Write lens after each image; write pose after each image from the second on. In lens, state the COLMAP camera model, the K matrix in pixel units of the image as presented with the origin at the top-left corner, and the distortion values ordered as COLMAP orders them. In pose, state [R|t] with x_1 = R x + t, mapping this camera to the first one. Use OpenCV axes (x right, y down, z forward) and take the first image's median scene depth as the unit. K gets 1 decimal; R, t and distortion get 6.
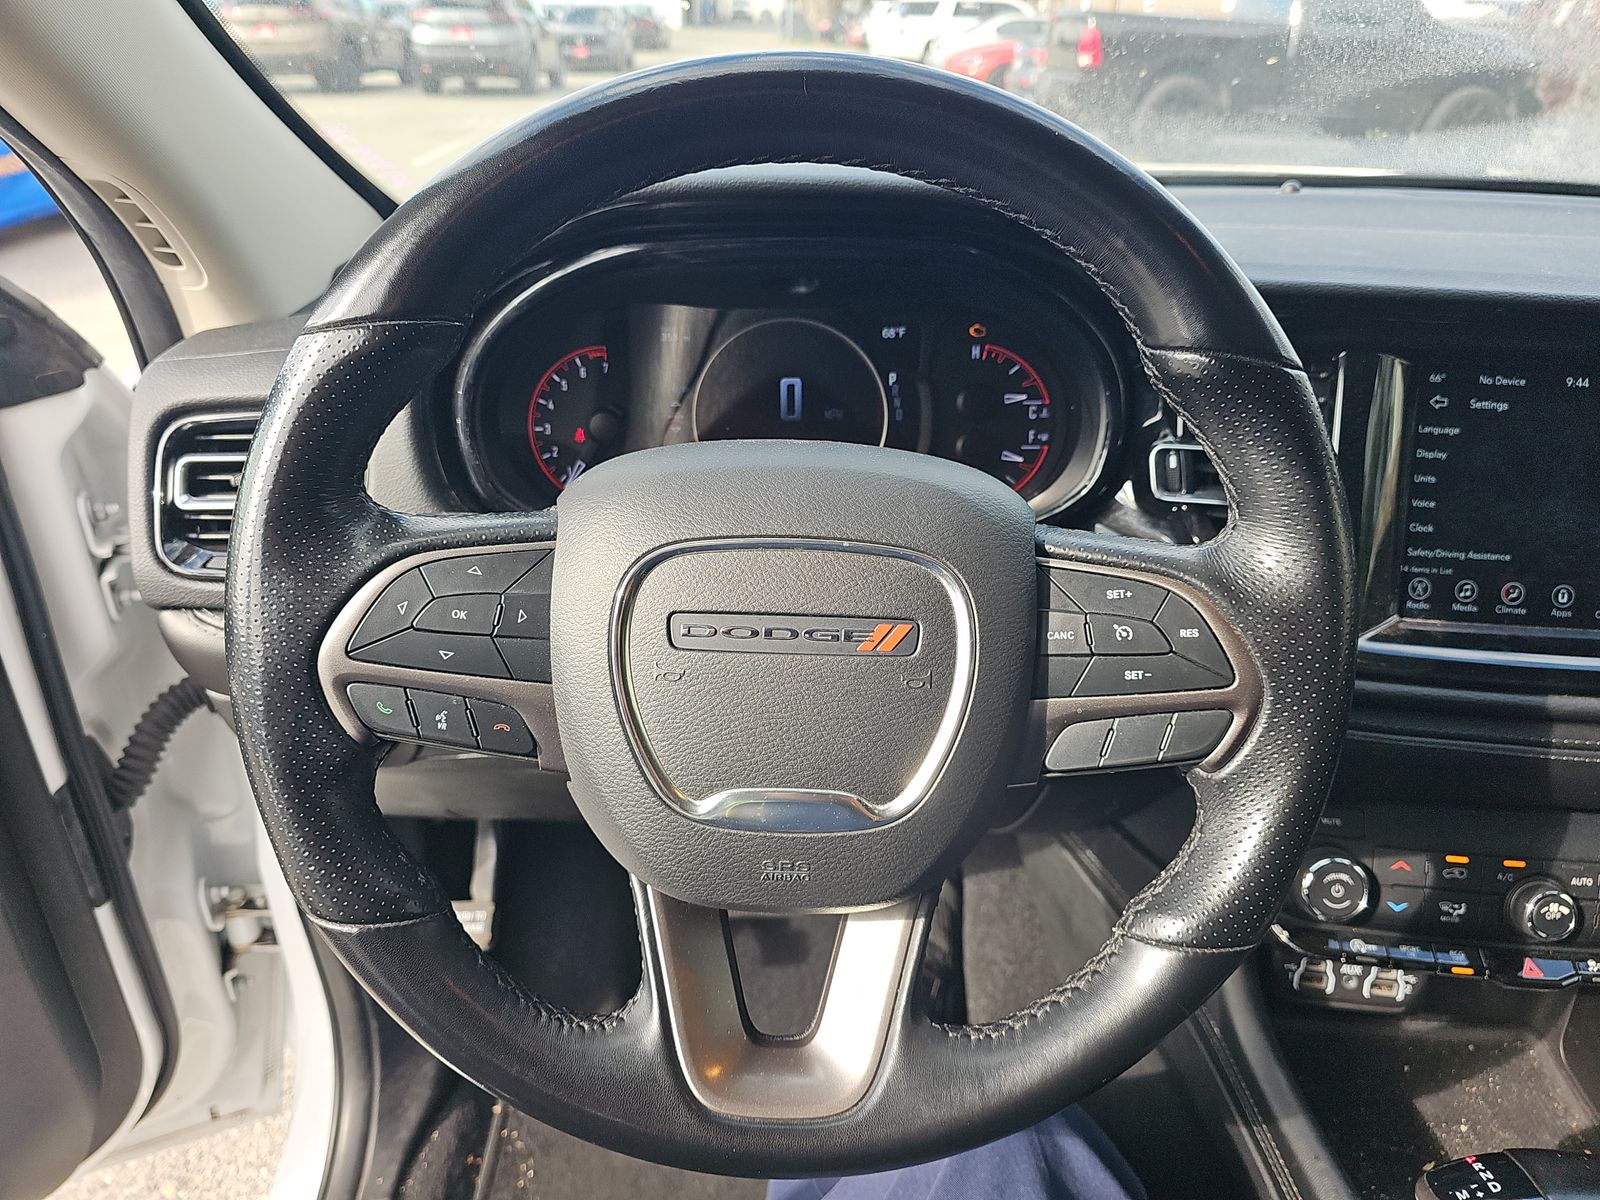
lens RADIAL K [[1064.1, 0, 763.7], [0, 1064.1, 606.7], [0, 0, 1]] dist [0.049349, -0.044561]
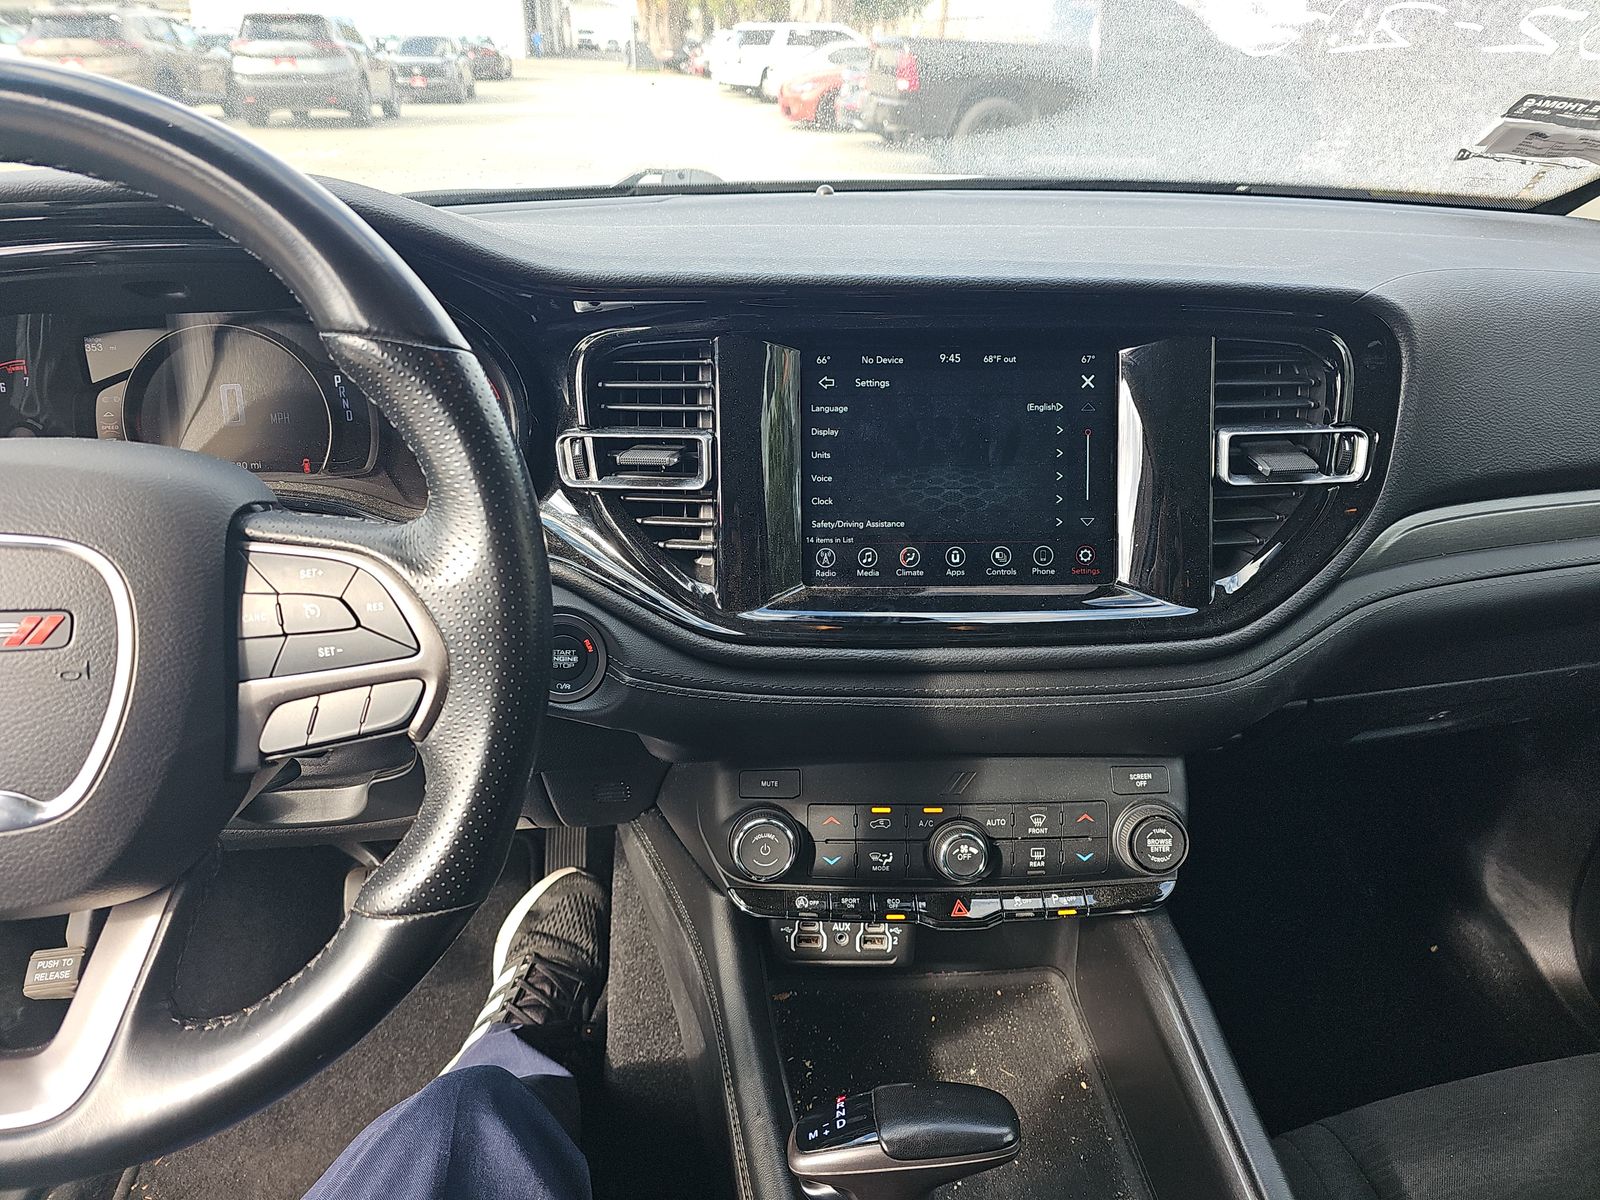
lens RADIAL K [[1064.1, 0, 755.9], [0, 1064.1, 594.5], [0, 0, 1]] dist [0.049349, -0.044561]
pose [[0.992184, -0.063750, 0.107269, 0.371273], [0.066859, 0.997433, -0.025642, 0.036294], [-0.105359, 0.032613, 0.993899, -0.030970]]
